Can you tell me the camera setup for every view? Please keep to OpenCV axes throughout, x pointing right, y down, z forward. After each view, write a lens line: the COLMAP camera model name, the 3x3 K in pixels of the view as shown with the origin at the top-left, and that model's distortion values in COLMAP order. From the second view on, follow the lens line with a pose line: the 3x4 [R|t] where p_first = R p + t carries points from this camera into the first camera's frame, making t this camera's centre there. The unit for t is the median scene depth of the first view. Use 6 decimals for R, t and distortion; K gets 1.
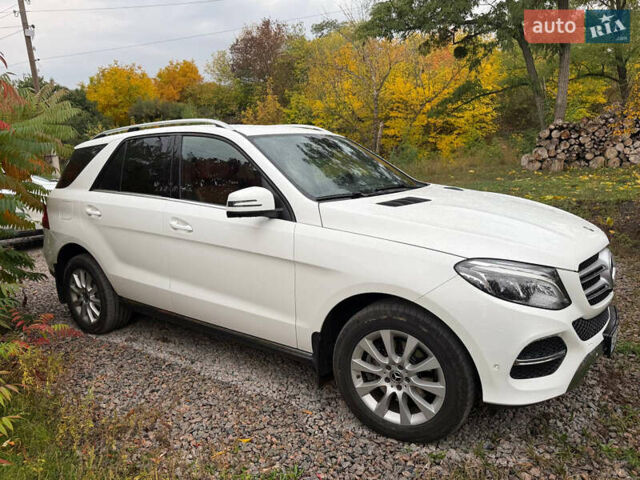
lens RADIAL K [[450.4, 0, 320.0], [0, 450.4, 239.3], [0, 0, 1]] dist [0.027708, -0.021964]
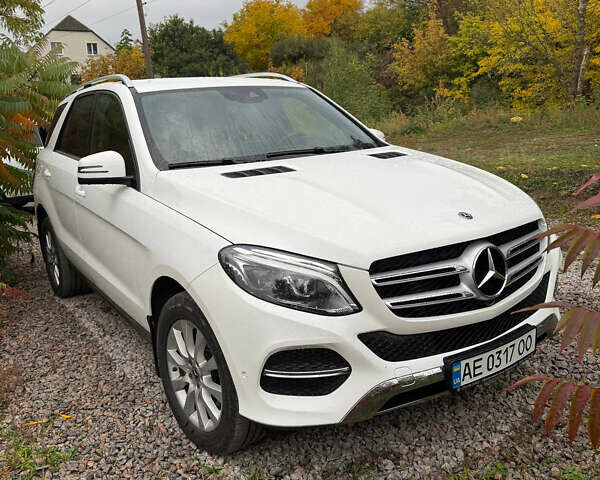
lens RADIAL K [[565.3, 0, 300.1], [0, 565.3, 235.6], [0, 0, 1]] dist [0.035420, 0.000000]
pose [[0.932533, 0.062080, -0.355708, 0.534224], [-0.043581, 0.997259, 0.059793, -0.026391], [0.358445, -0.040256, 0.932682, 0.046091]]
